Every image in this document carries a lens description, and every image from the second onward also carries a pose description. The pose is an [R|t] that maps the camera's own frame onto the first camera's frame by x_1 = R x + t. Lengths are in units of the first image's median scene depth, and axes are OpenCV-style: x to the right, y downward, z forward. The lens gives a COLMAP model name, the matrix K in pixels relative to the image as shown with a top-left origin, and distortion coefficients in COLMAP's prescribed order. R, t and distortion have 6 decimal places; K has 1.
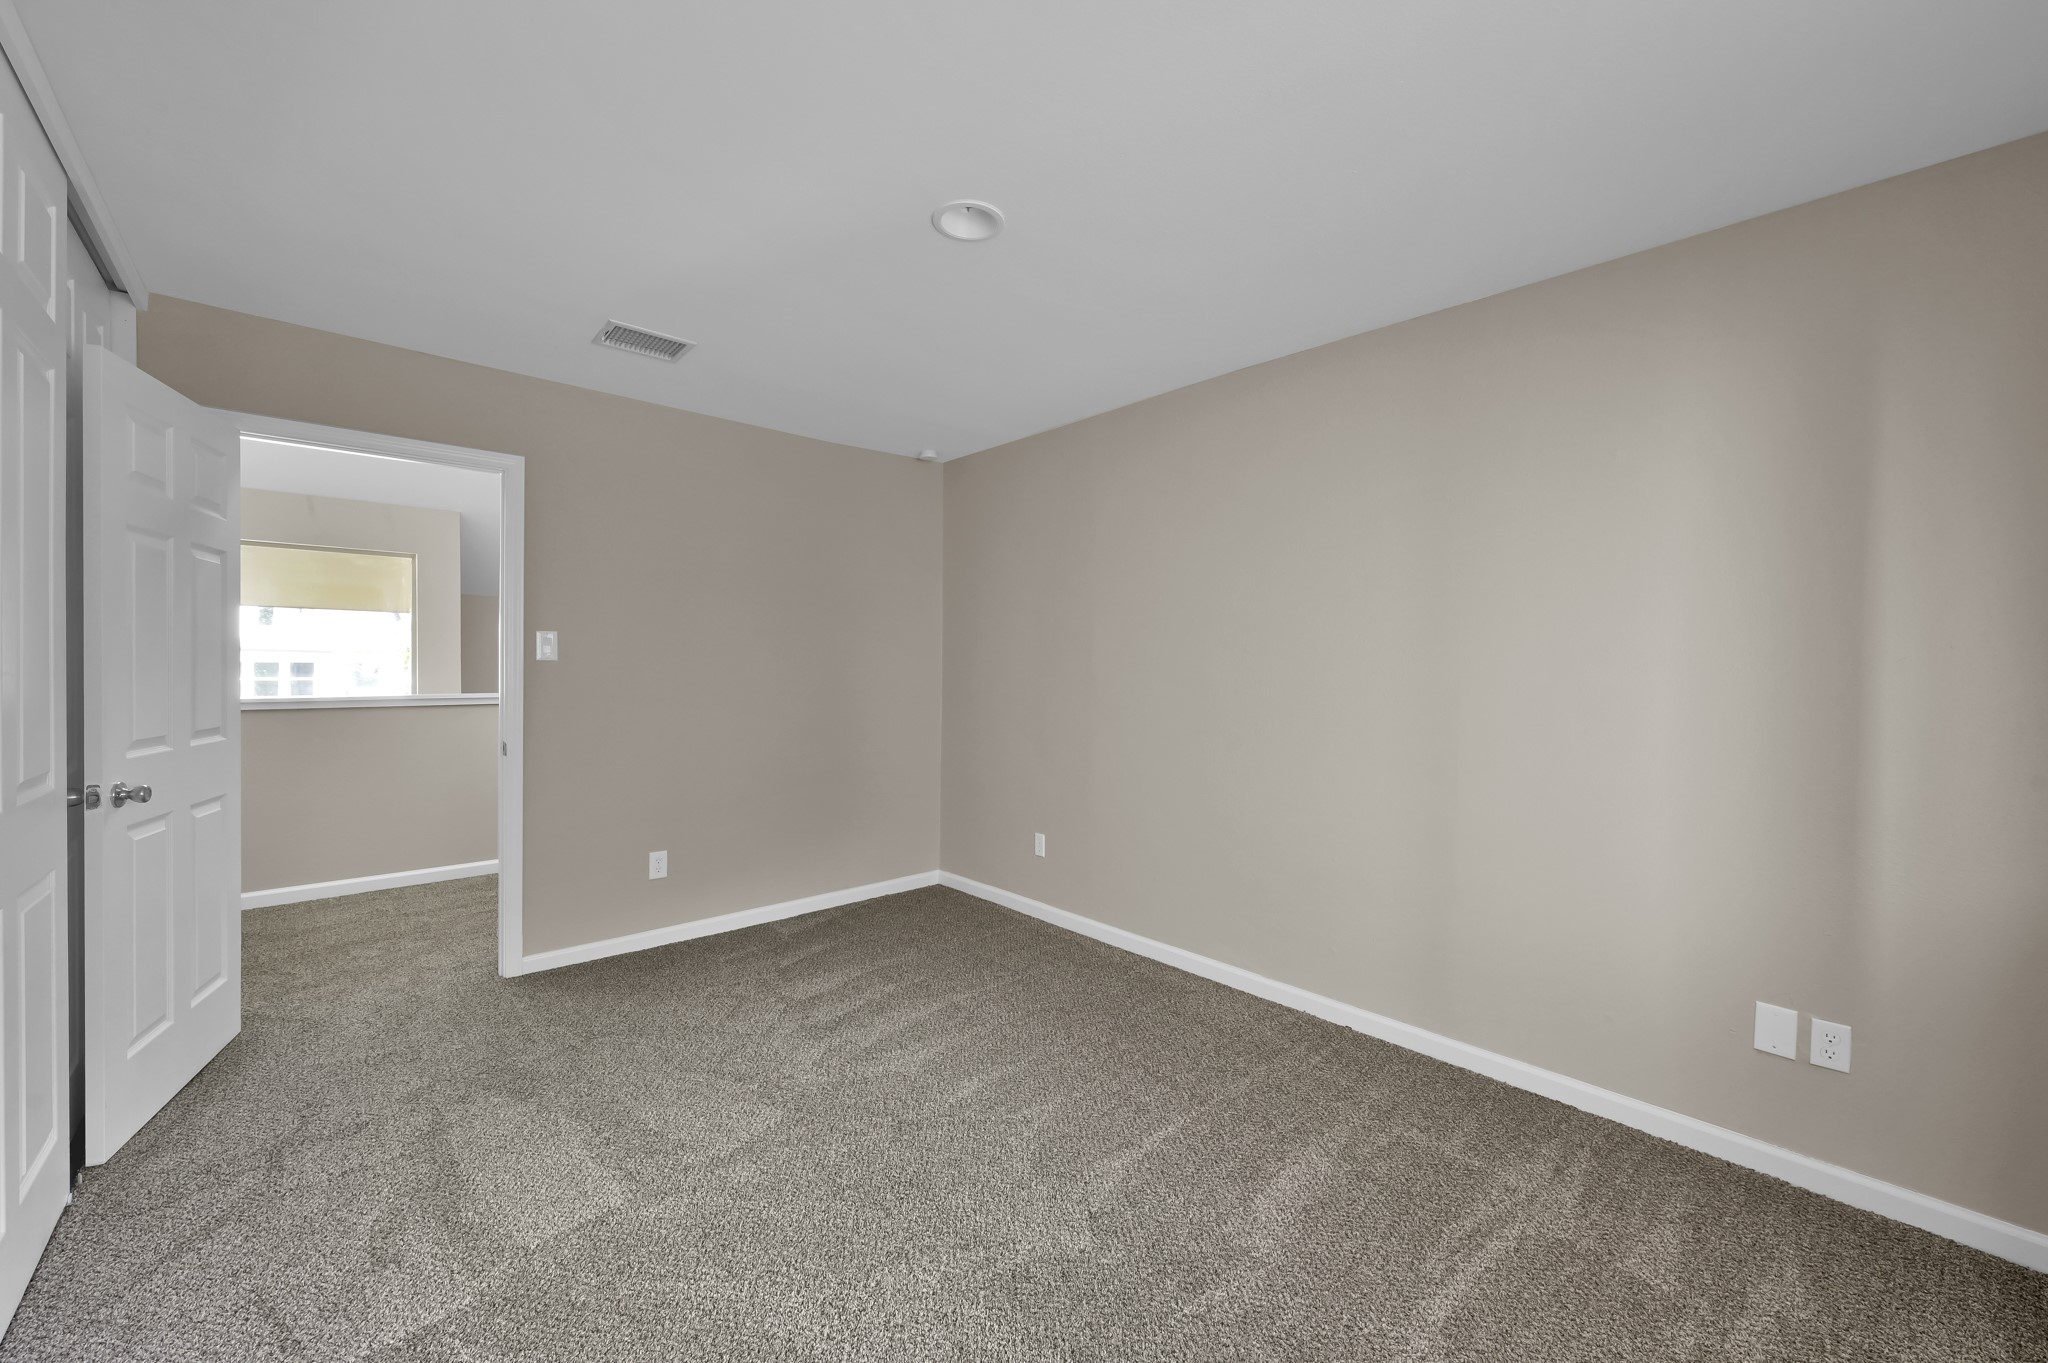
lens RADIAL K [[822.2, 0, 1013.7], [0, 822.2, 670.0], [0, 0, 1]] dist [0.000303, 0.000474]
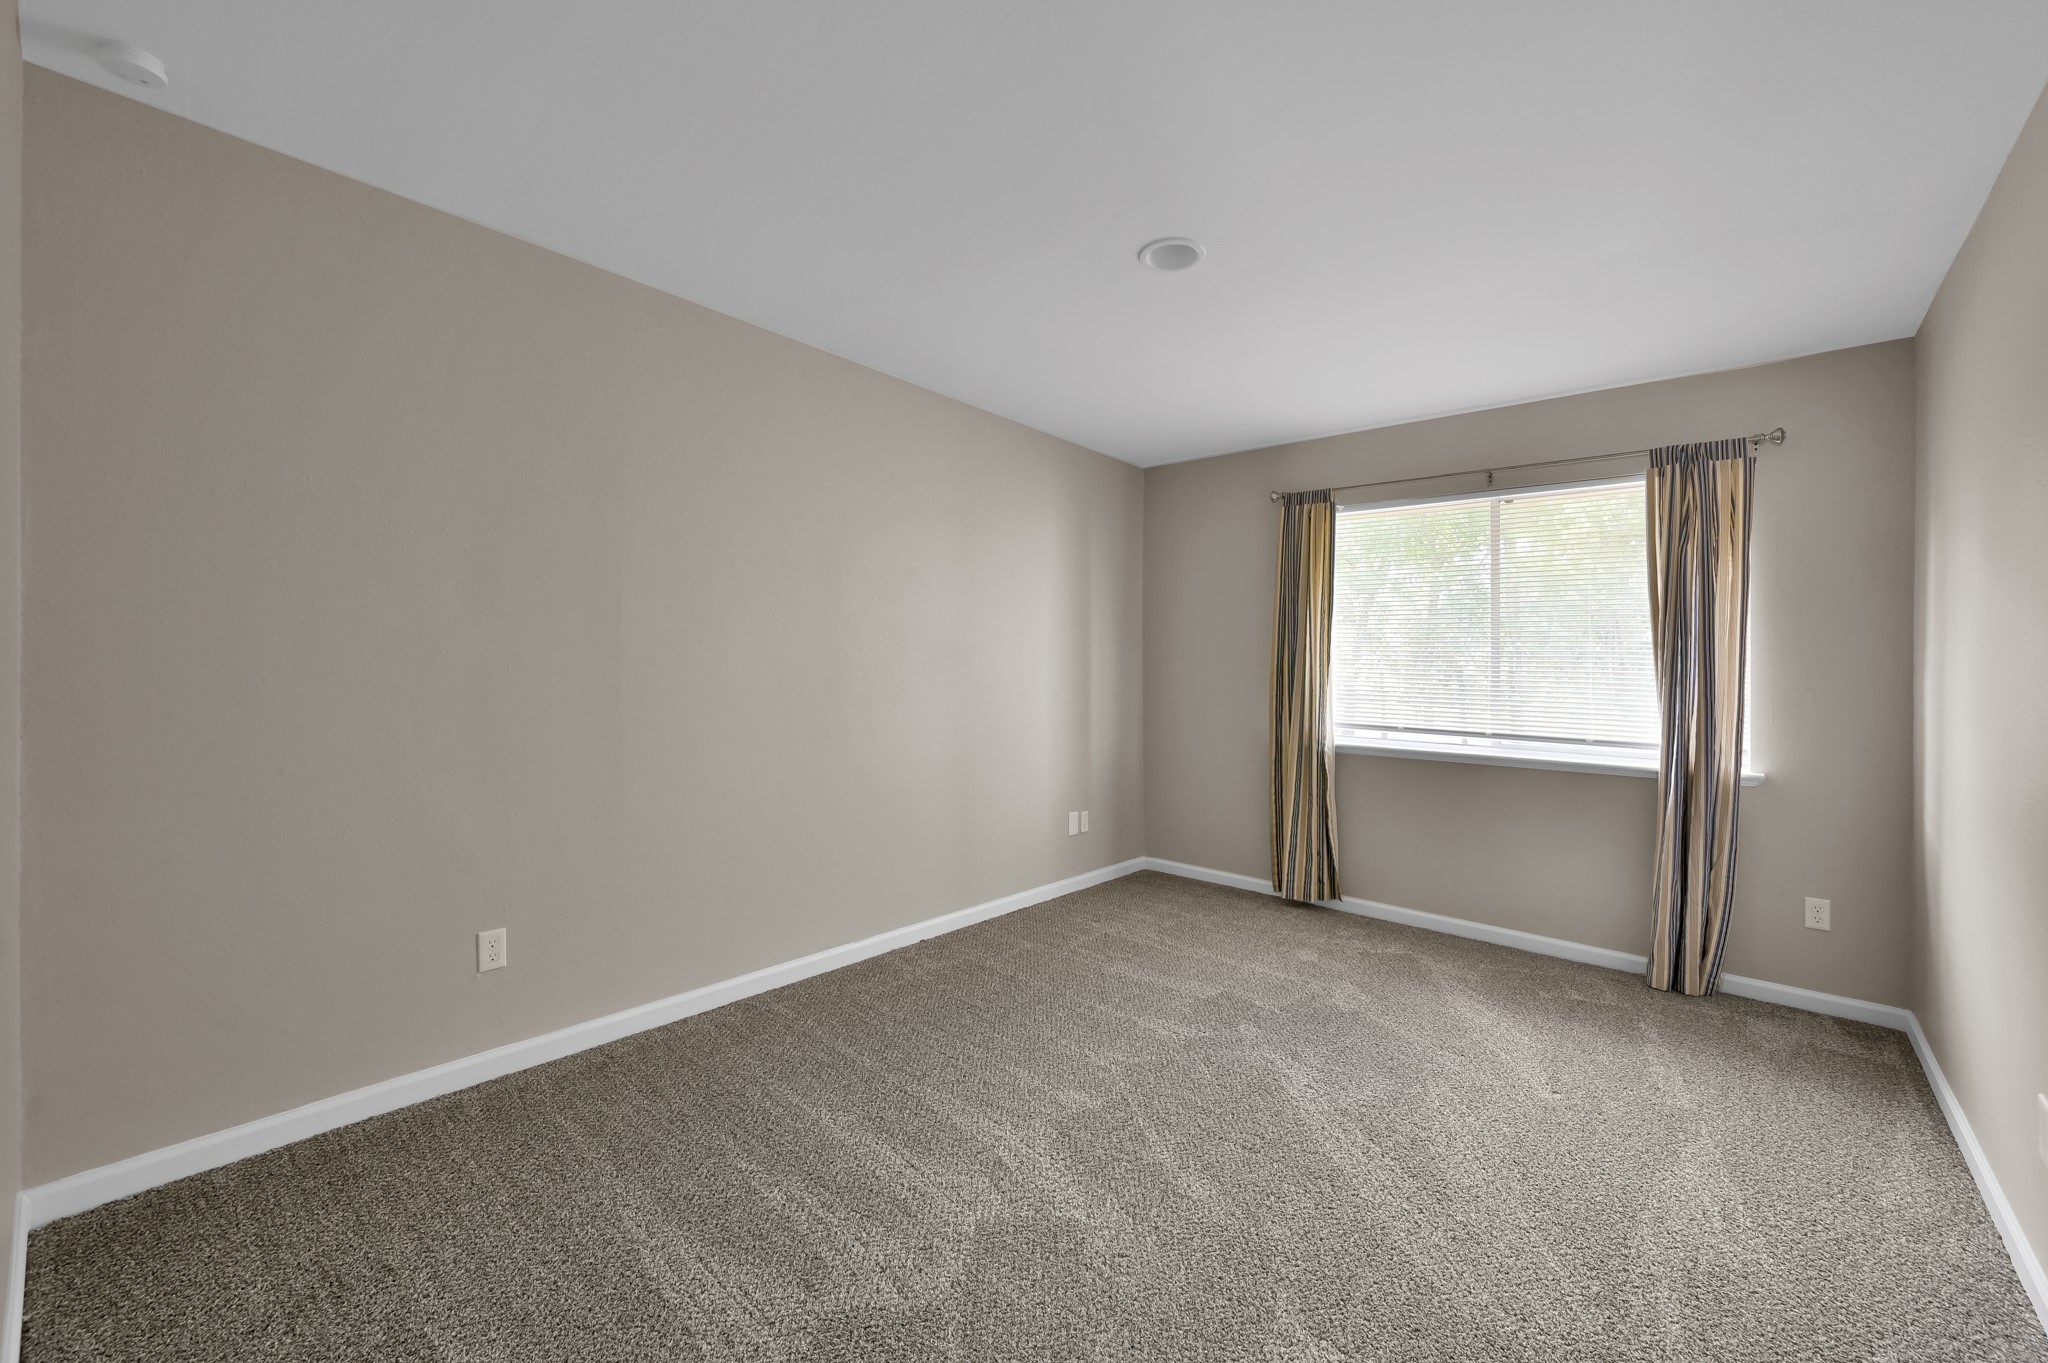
lens RADIAL K [[822.2, 0, 1013.7], [0, 822.2, 670.0], [0, 0, 1]] dist [0.000303, 0.000474]
pose [[-0.135824, -0.013430, 0.990642, -1.082689], [-0.012169, 0.999855, 0.011886, 0.013661], [-0.990658, -0.010440, -0.135968, 1.341478]]
